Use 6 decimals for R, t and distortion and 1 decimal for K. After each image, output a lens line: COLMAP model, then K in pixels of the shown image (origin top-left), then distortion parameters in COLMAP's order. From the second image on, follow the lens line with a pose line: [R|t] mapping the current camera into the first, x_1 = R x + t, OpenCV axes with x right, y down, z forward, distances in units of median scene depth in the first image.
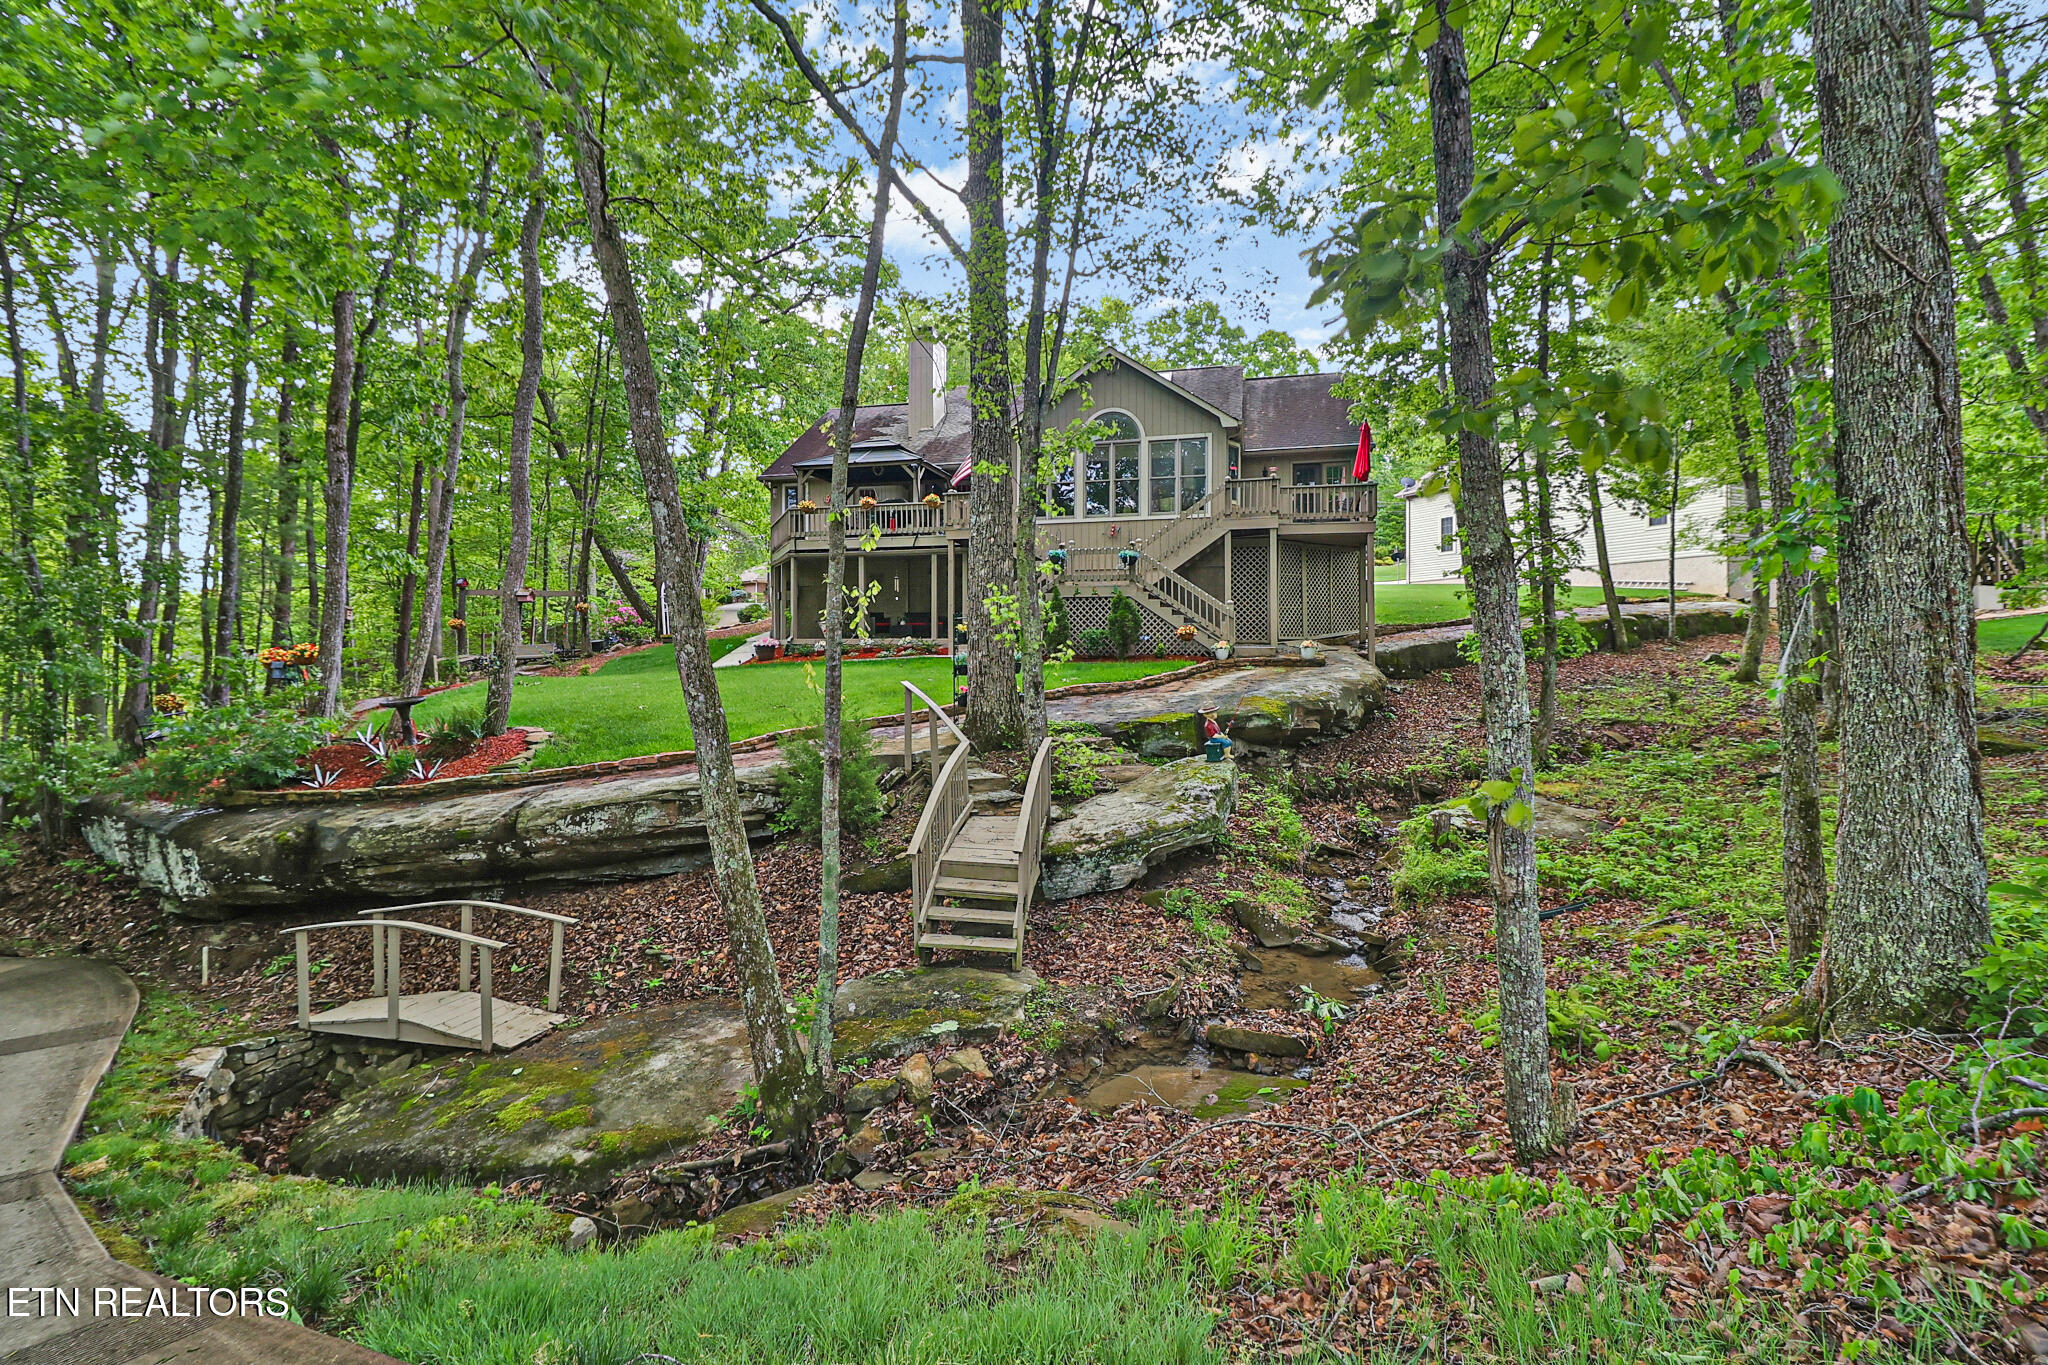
lens RADIAL K [[915.1, 0, 1009.5], [0, 915.1, 661.4], [0, 0, 1]] dist [-0.001761, -0.000271]
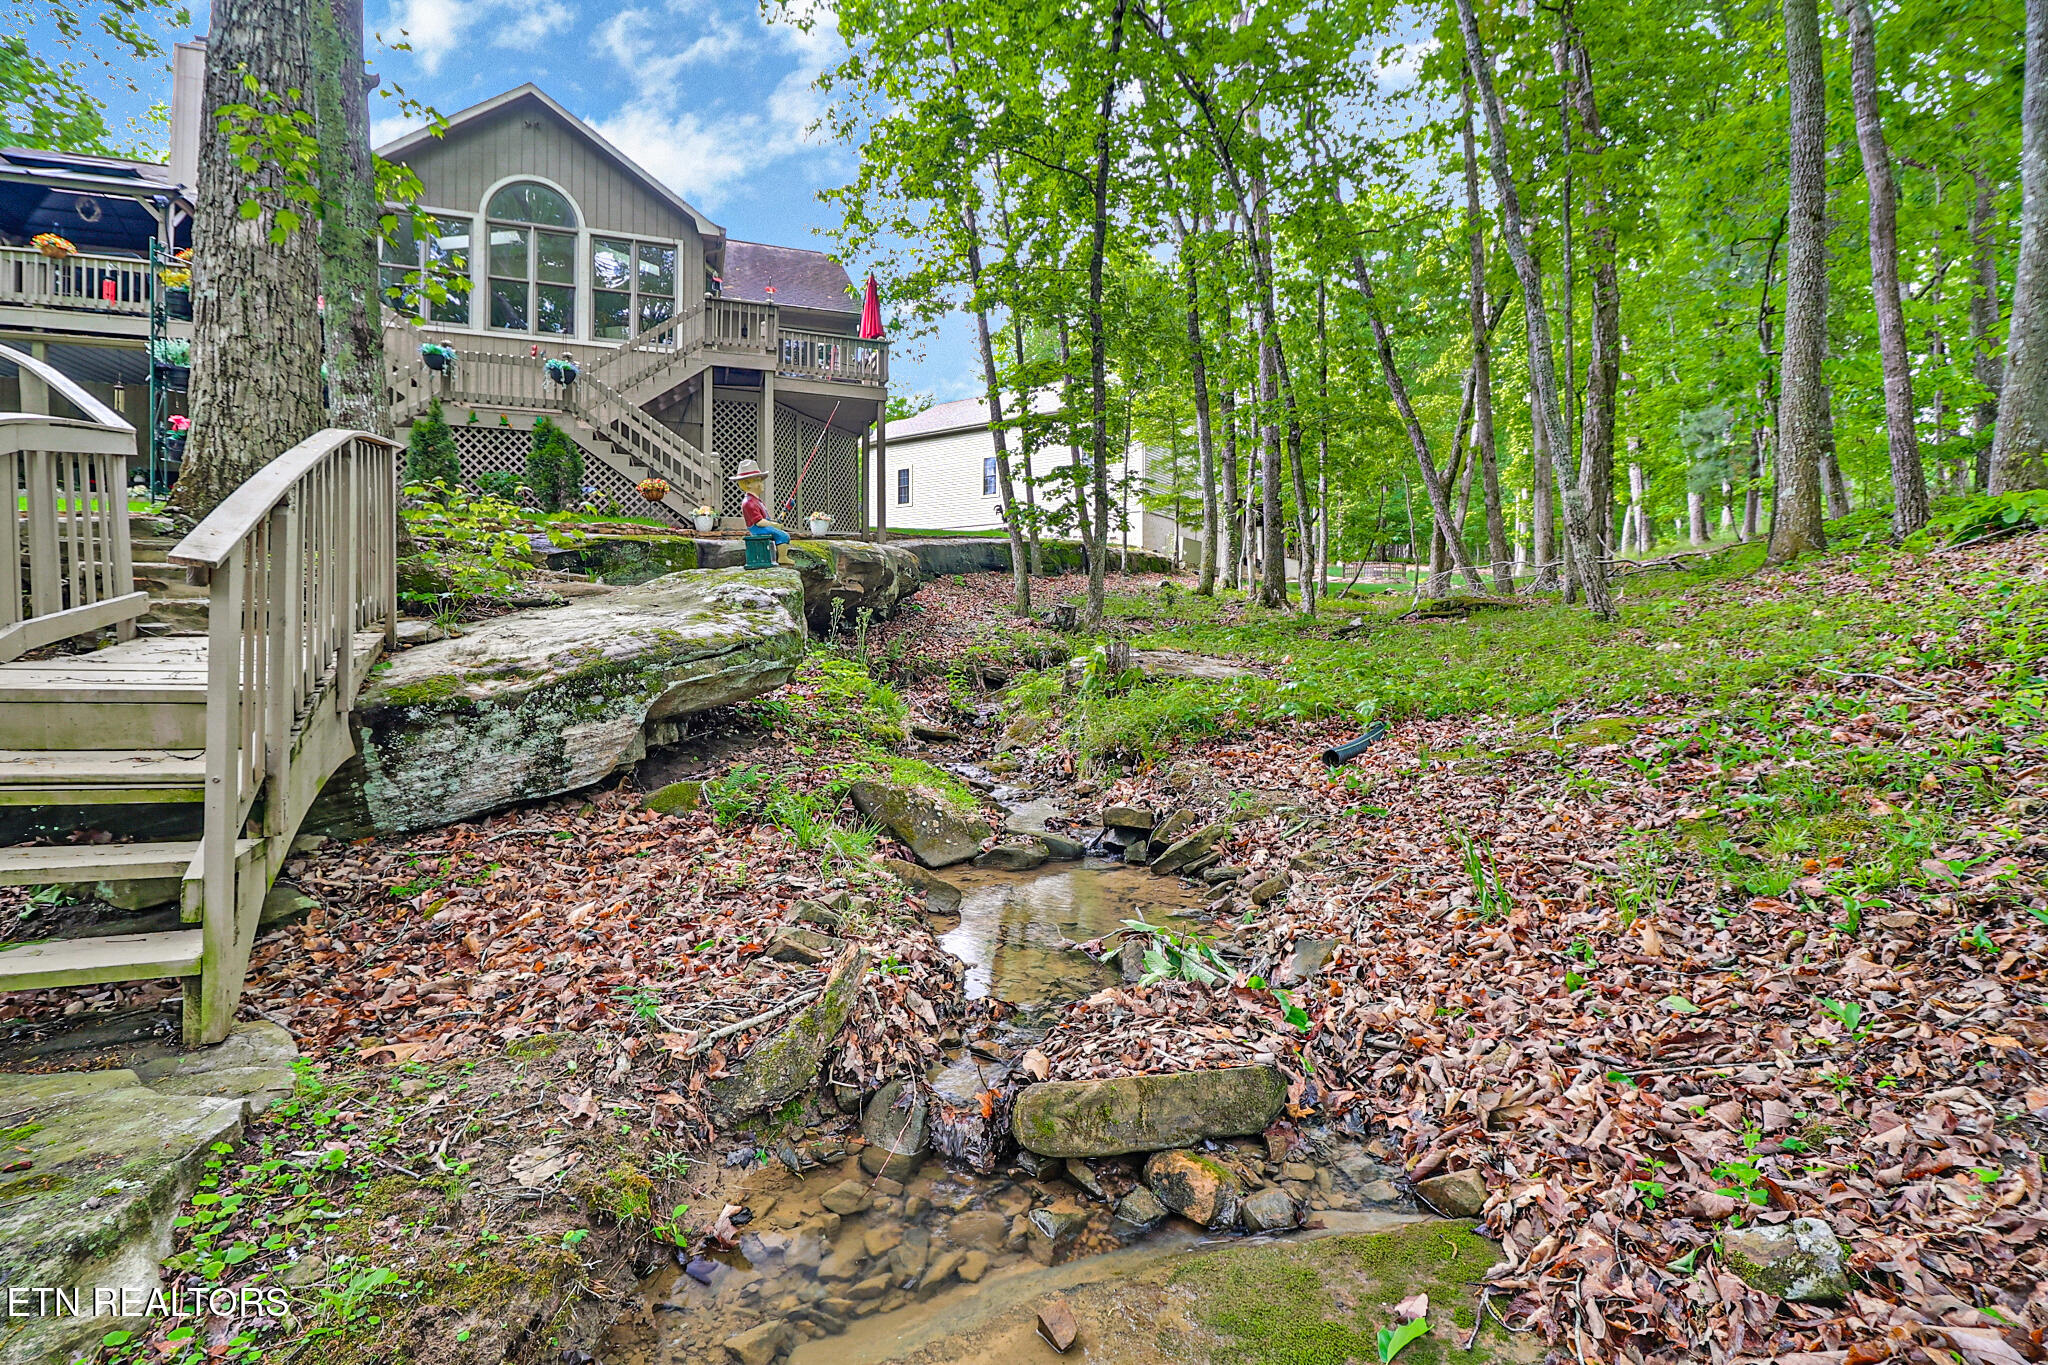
lens RADIAL K [[915.1, 0, 1009.5], [0, 915.1, 661.4], [0, 0, 1]] dist [-0.001761, -0.000271]
pose [[0.822975, -0.000124, 0.568078, 0.039940], [-0.007565, 0.999909, 0.011177, 0.180533], [-0.568028, -0.013496, 0.822899, 0.529810]]
